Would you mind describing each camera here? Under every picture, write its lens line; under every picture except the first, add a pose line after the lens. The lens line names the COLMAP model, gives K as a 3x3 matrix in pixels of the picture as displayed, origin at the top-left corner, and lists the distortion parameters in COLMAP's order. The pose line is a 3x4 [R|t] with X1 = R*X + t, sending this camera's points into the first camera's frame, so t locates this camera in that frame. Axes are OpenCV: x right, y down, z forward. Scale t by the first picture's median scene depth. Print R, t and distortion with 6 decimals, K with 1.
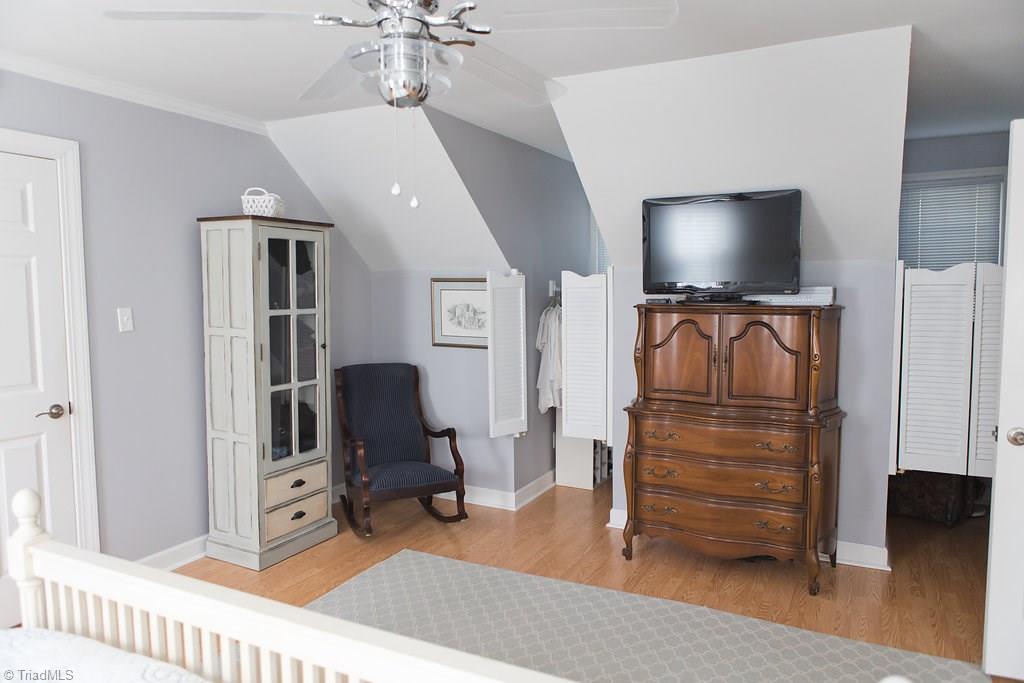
lens RADIAL K [[691.6, 0, 510.9], [0, 691.6, 340.9], [0, 0, 1]] dist [-0.009671, -0.000871]
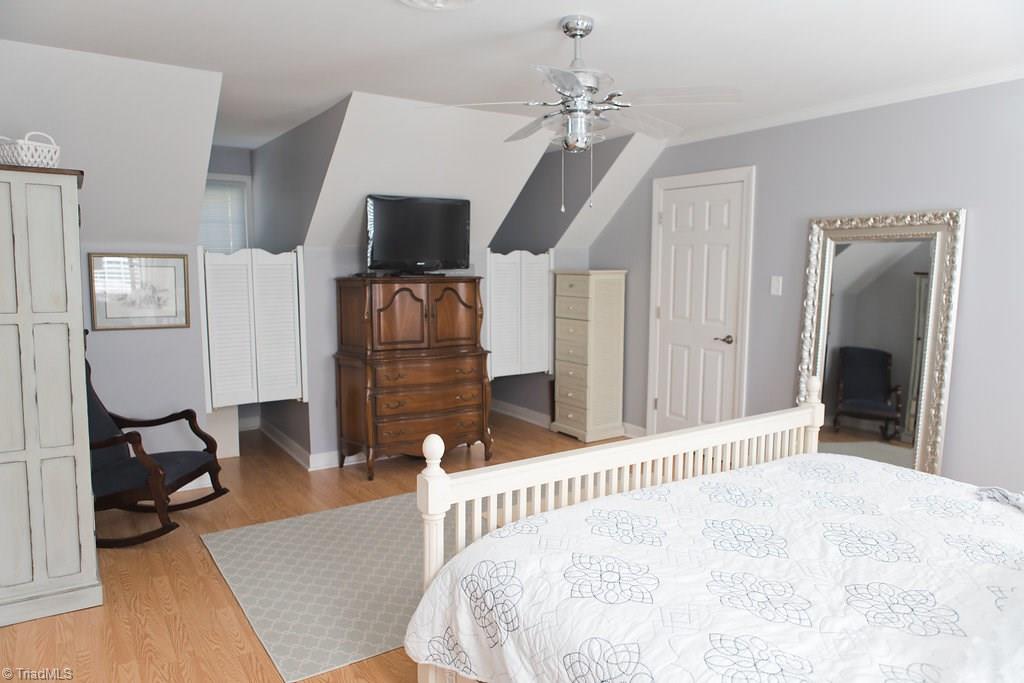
lens RADIAL K [[691.6, 0, 510.9], [0, 691.6, 342.4], [0, 0, 1]] dist [-0.009671, -0.000871]
pose [[0.482170, -0.090838, 0.871355, -0.812737], [0.066032, 0.995549, 0.067246, -0.002179], [-0.873585, 0.025113, 0.486022, 0.161583]]
